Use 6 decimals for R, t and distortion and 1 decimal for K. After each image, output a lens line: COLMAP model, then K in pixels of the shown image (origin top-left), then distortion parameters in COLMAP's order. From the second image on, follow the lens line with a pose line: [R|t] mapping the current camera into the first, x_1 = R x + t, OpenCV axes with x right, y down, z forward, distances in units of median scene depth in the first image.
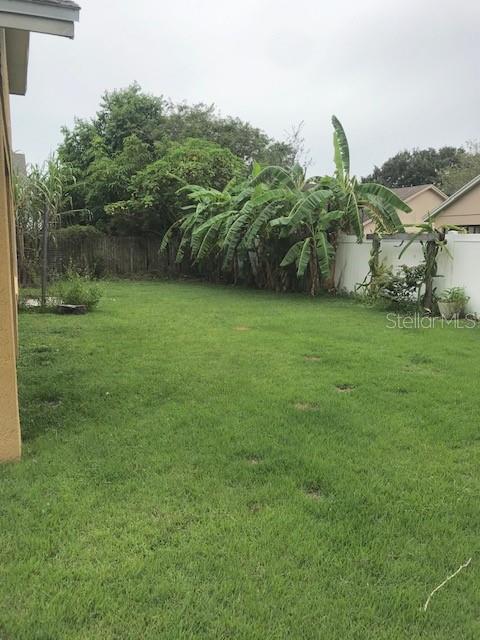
lens RADIAL K [[534.4, 0, 235.5], [0, 534.4, 320.5], [0, 0, 1]] dist [0.017742, 0.008829]
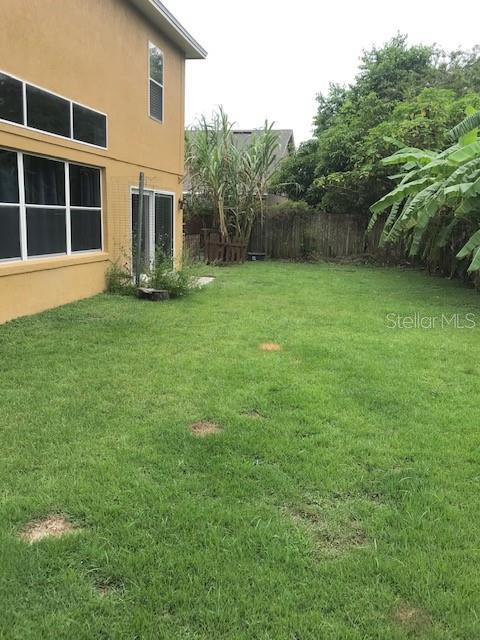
lens RADIAL K [[534.4, 0, 242.1], [0, 534.4, 319.3], [0, 0, 1]] dist [0.017742, 0.008829]
pose [[0.830464, 0.119037, -0.544206, 0.151530], [-0.099833, 0.992890, 0.064835, -0.026205], [0.548054, 0.000486, 0.836443, 0.179097]]
